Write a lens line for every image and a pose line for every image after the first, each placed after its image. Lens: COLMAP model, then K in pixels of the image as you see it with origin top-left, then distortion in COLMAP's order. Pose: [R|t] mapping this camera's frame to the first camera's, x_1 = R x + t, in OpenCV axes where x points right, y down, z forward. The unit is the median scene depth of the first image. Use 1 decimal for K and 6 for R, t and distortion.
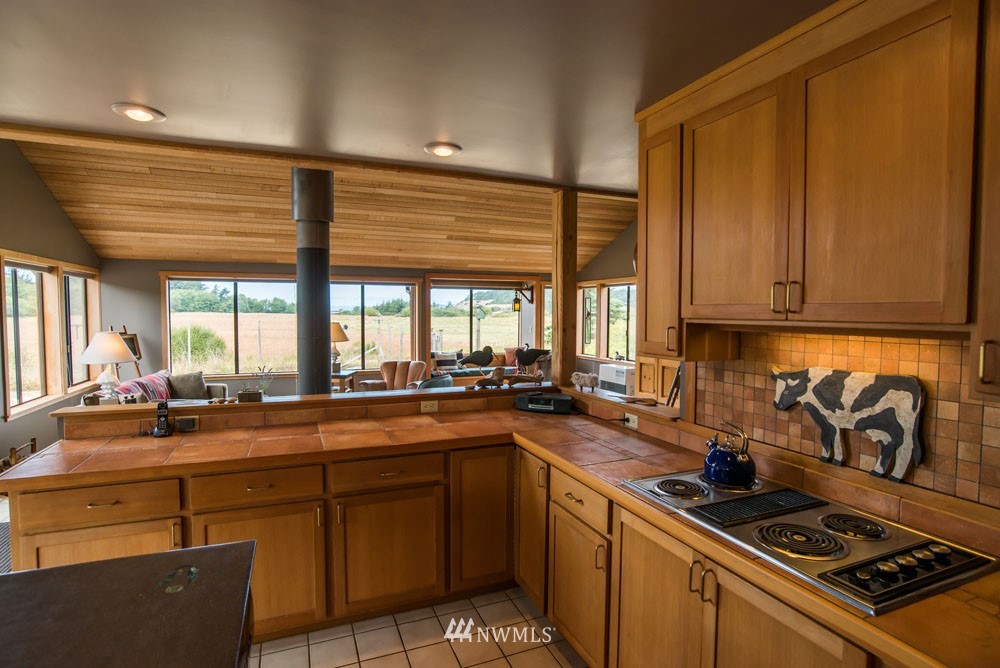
lens RADIAL K [[506.8, 0, 500.0], [0, 506.8, 334.0], [0, 0, 1]] dist [-0.030676, 0.001319]
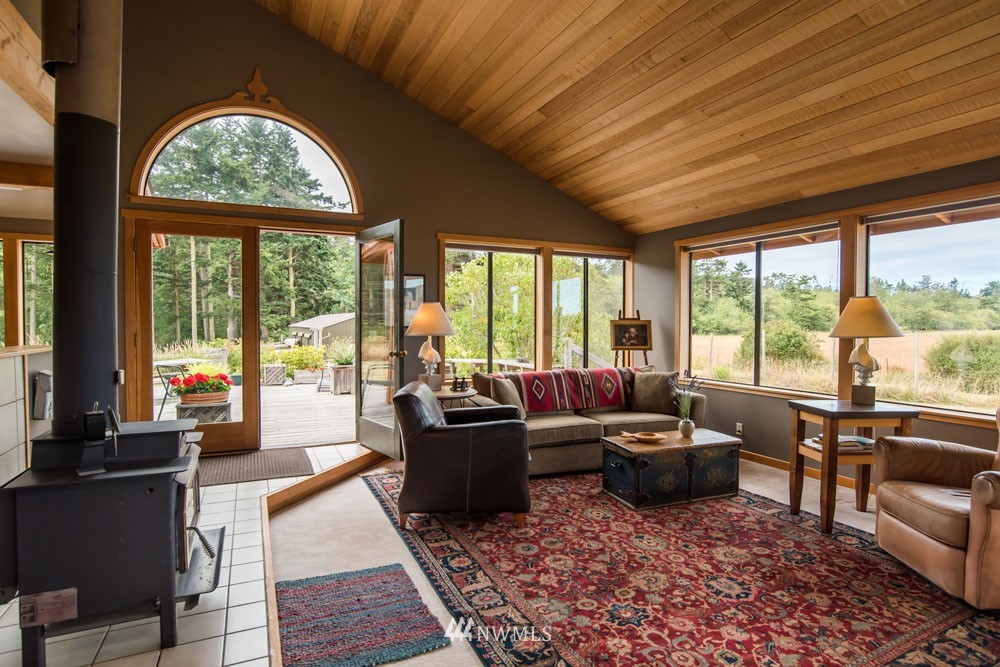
lens RADIAL K [[525.5, 0, 502.7], [0, 525.5, 331.5], [0, 0, 1]] dist [-0.057801, 0.024046]
pose [[0.055960, 0.012011, -0.998361, 0.100573], [-0.047497, 0.998828, 0.009354, 0.017915], [0.997303, 0.046896, 0.056465, 0.571414]]
